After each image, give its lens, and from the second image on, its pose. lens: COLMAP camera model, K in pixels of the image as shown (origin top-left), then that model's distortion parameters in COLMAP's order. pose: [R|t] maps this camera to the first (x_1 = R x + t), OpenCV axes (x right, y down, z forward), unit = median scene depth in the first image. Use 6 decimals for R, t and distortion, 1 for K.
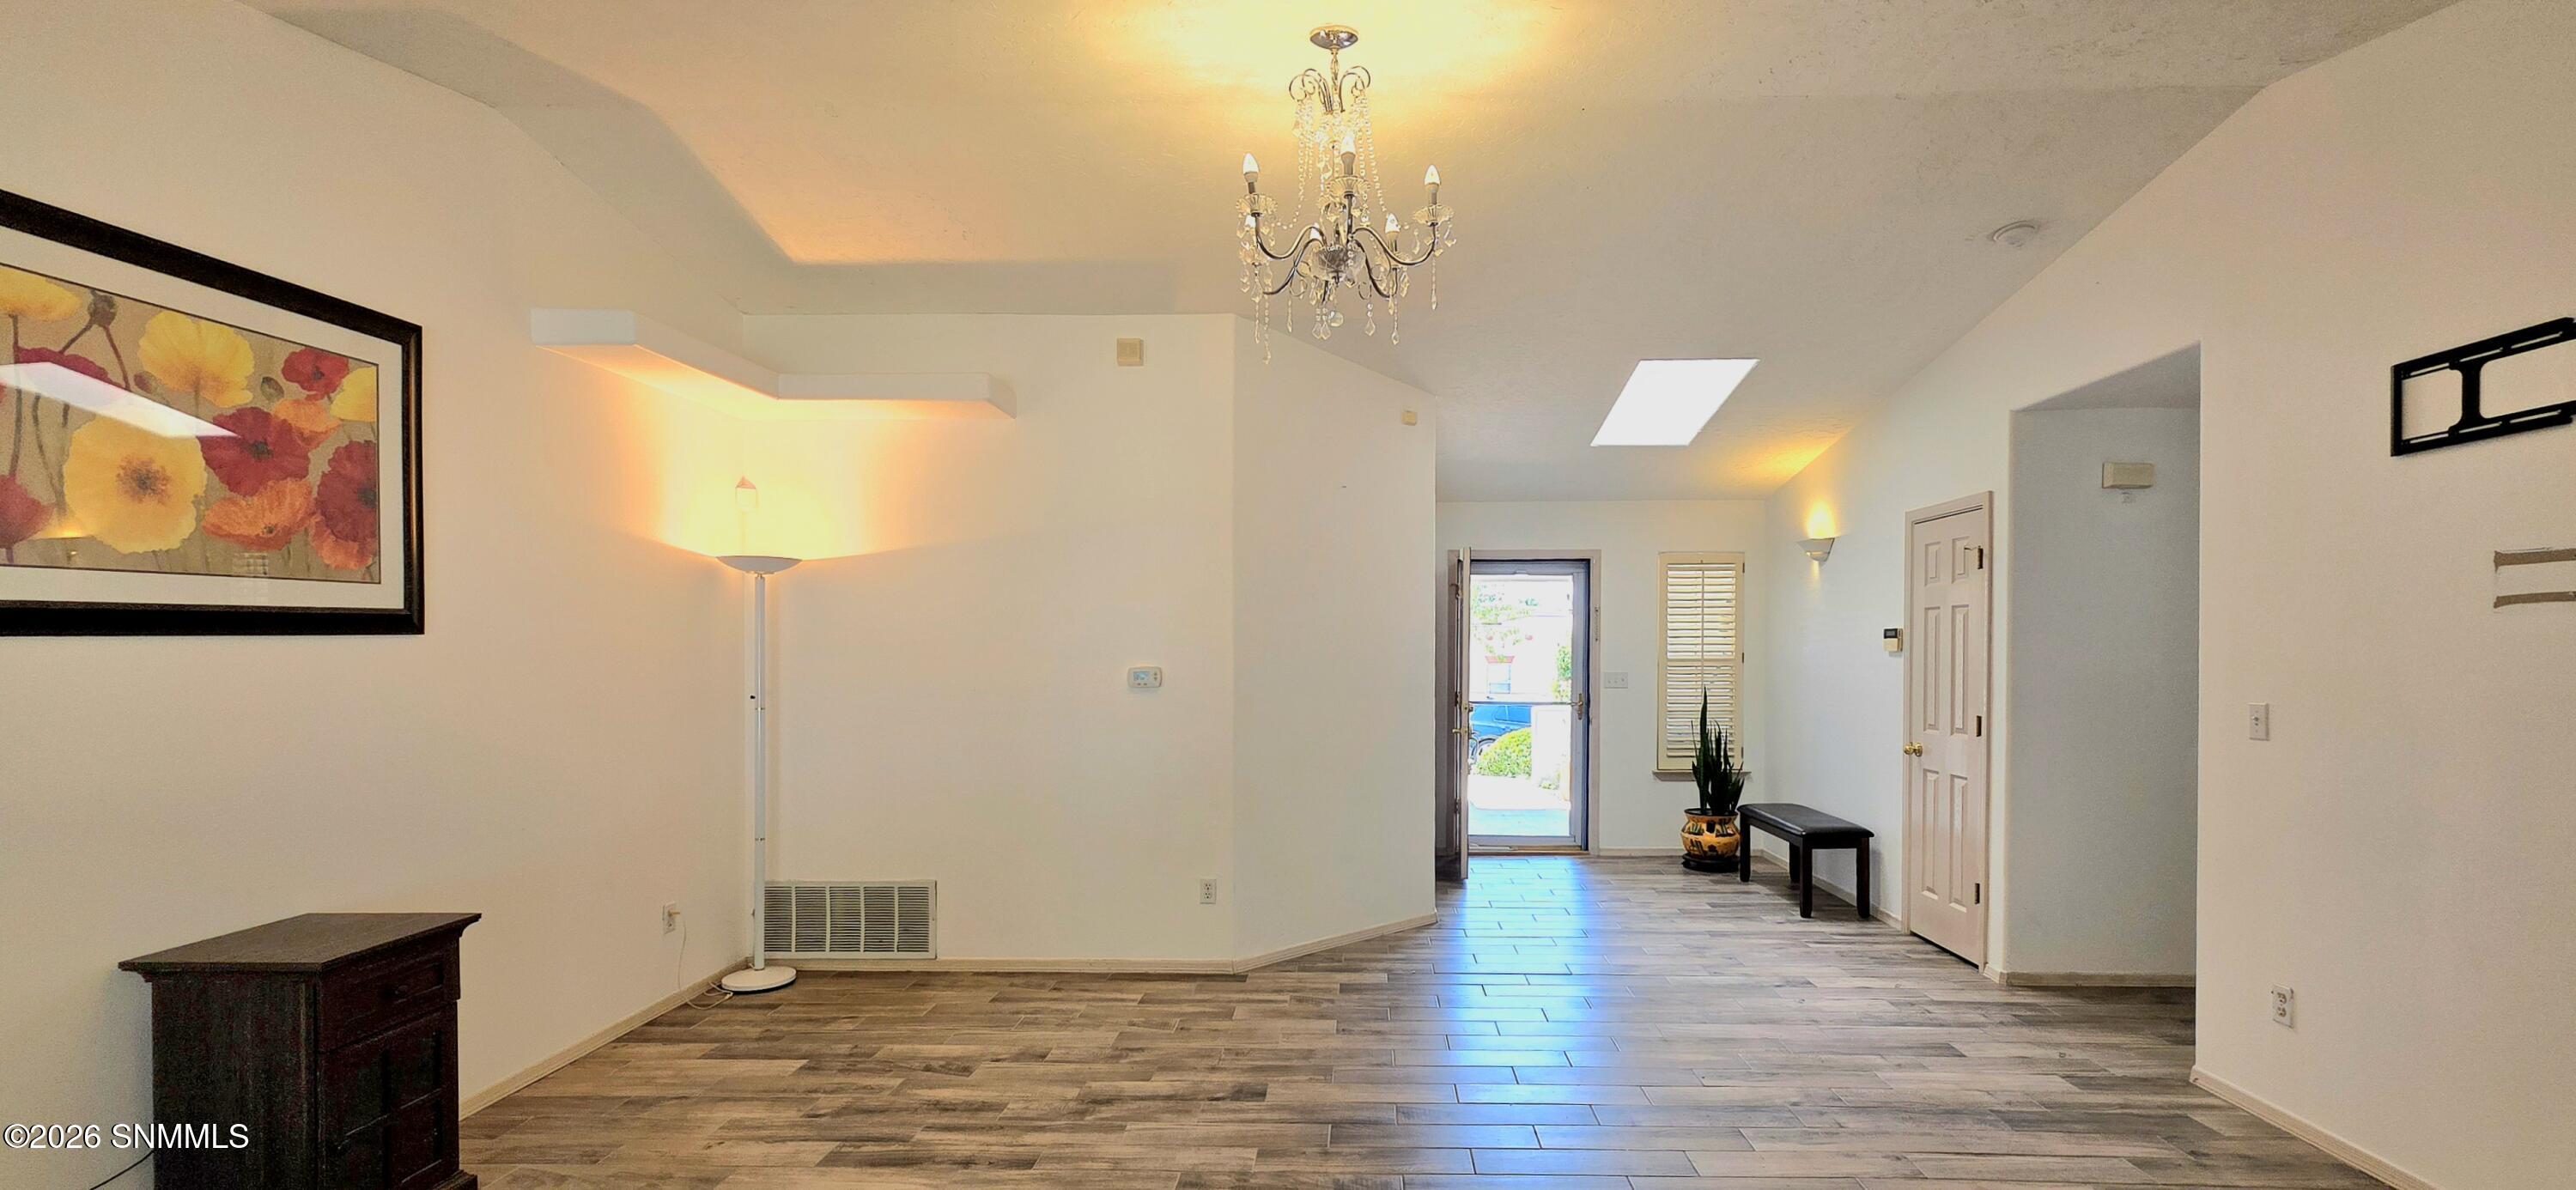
lens RADIAL K [[1058.7, 0, 1410.0], [0, 1058.7, 657.1], [0, 0, 1]] dist [0.003411, 0.000851]
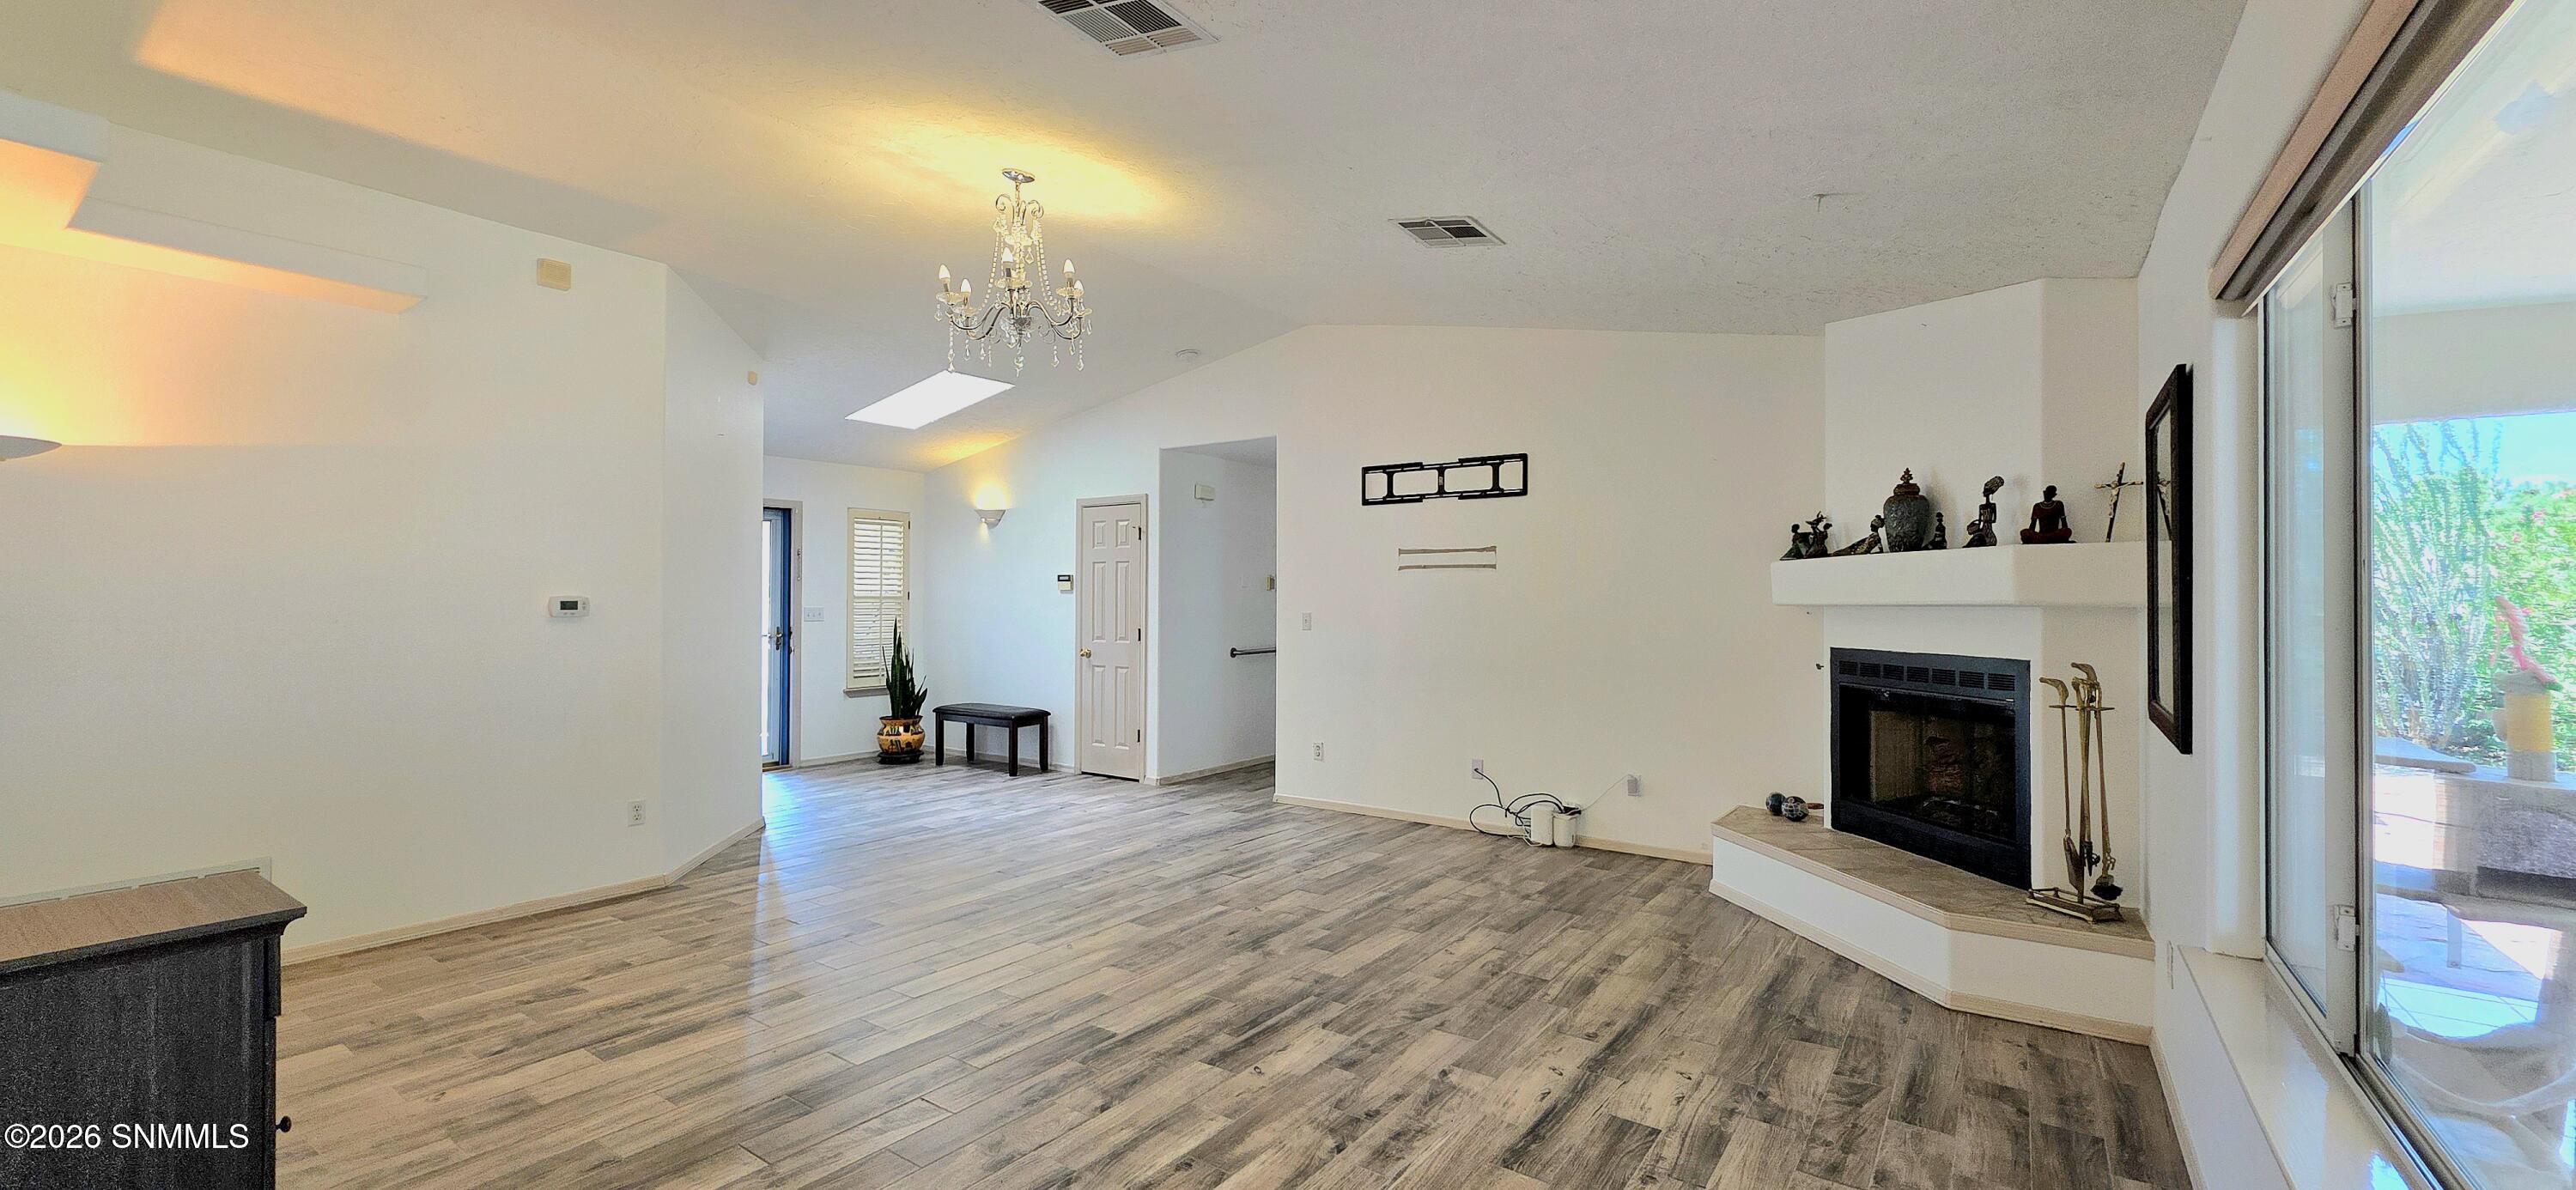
lens RADIAL K [[978.4, 0, 1277.7], [0, 978.4, 589.1], [0, 0, 1]] dist [0.005755, 0.000682]
pose [[0.580264, 0.010897, 0.814356, -0.786173], [0.002998, 0.999875, -0.015516, 0.025055], [-0.814423, 0.011444, 0.580159, -0.088869]]
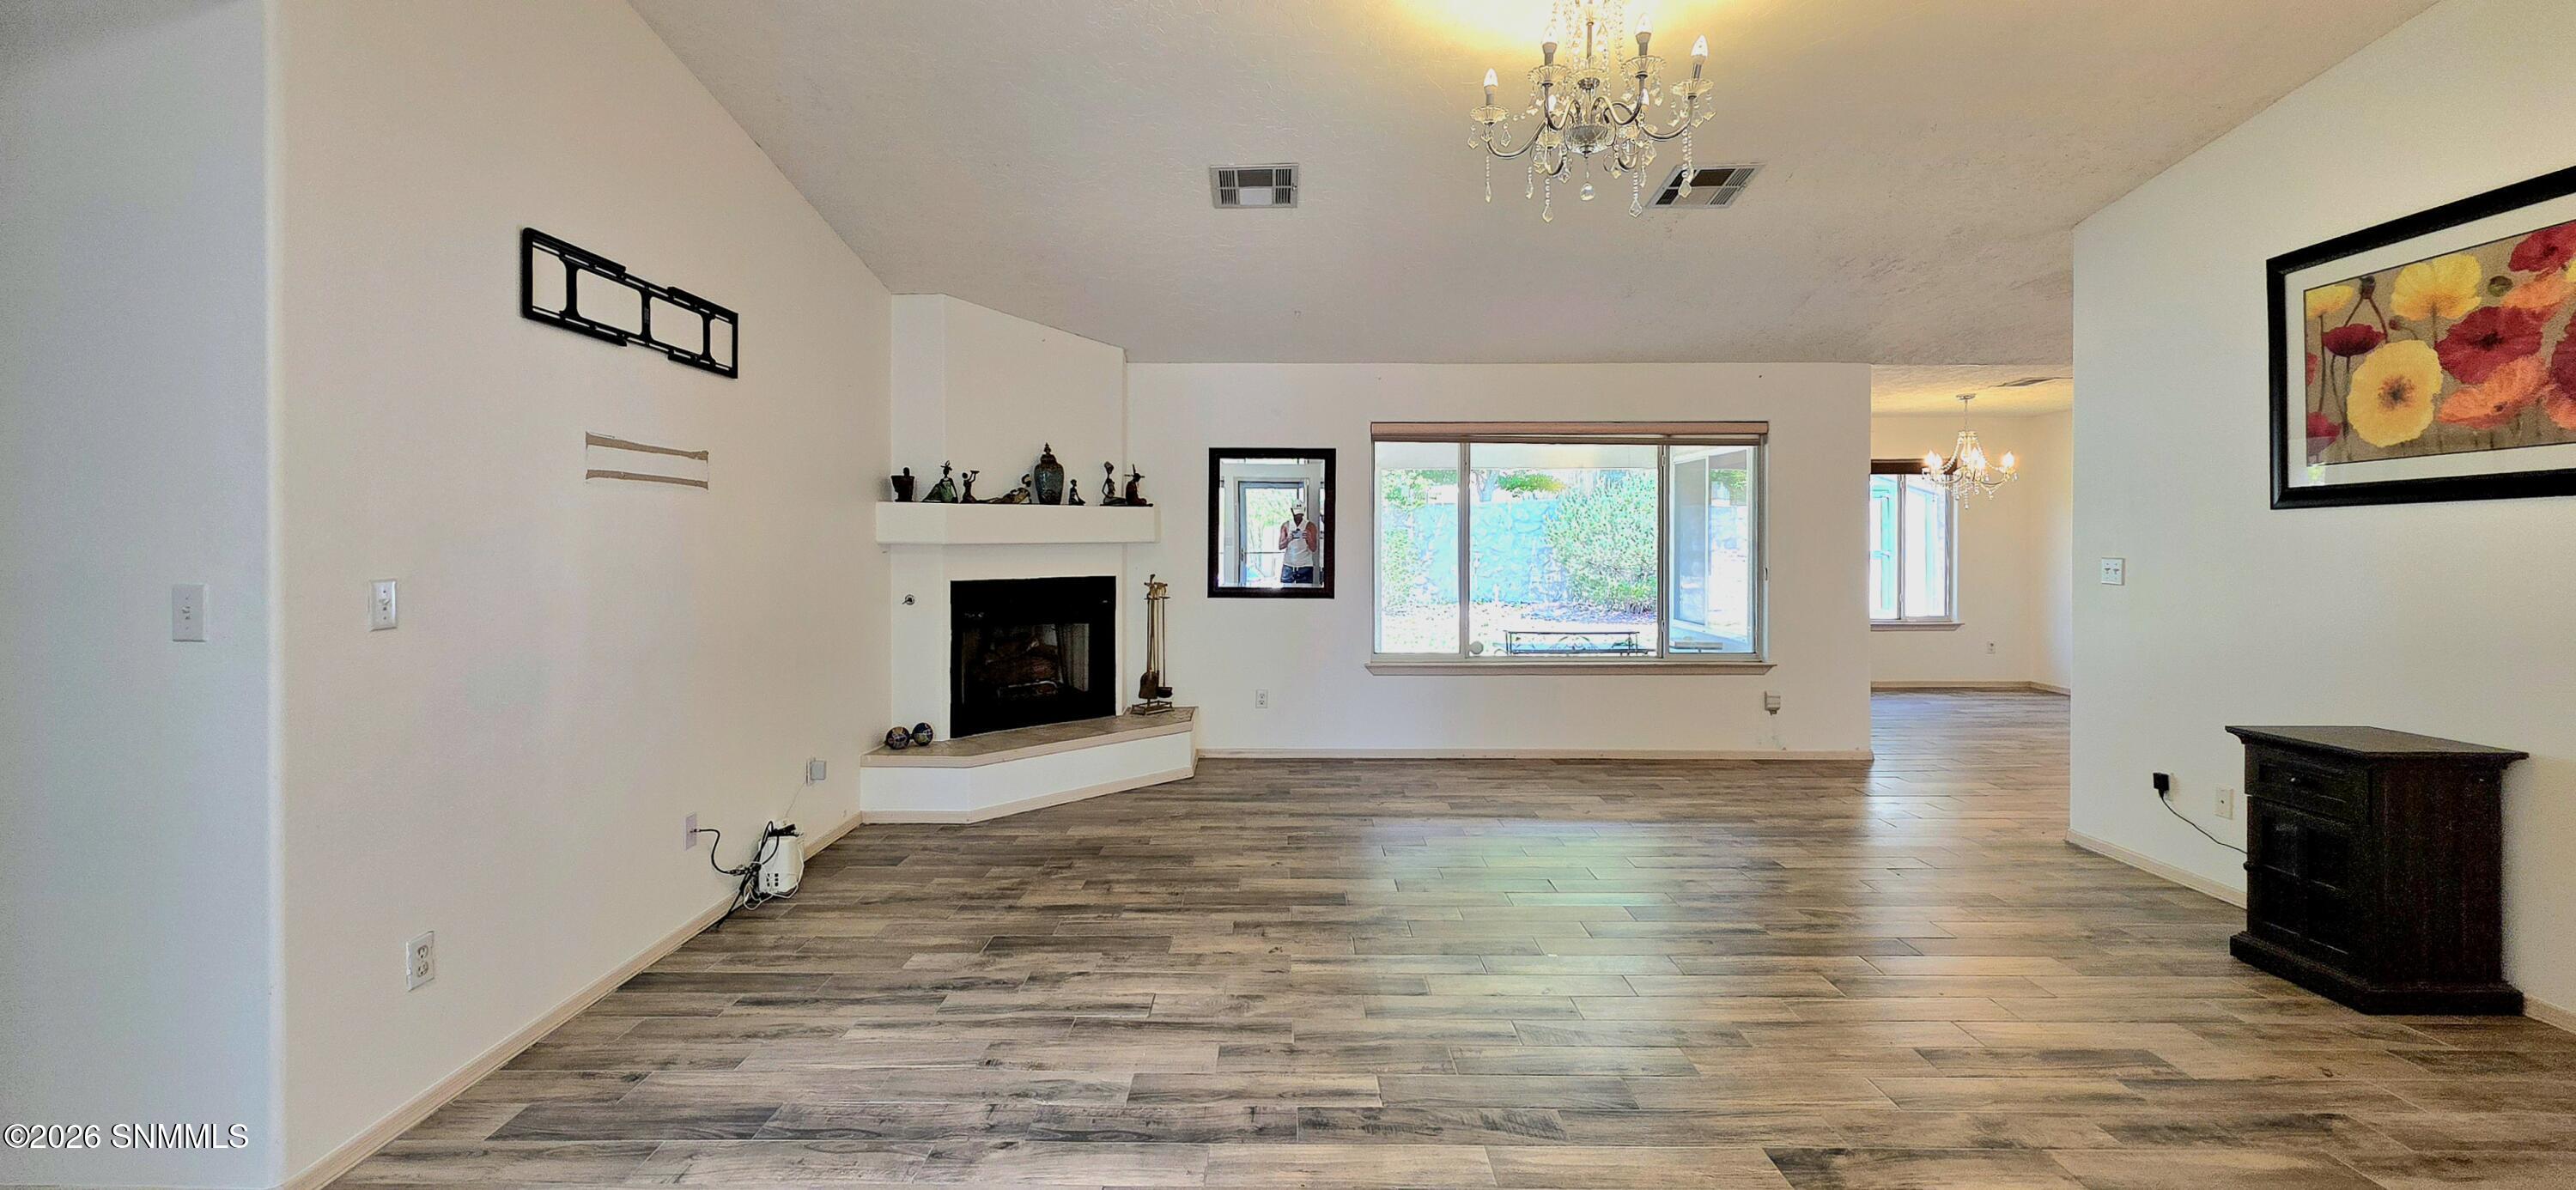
lens RADIAL K [[978.4, 0, 1284.4], [0, 978.4, 544.0], [0, 0, 1]] dist [0.005755, 0.000682]
pose [[-0.999078, -0.000137, 0.042941, 0.143329], [0.000375, 0.999929, 0.011933, 0.010544], [-0.042939, 0.011938, -0.999006, 1.552892]]
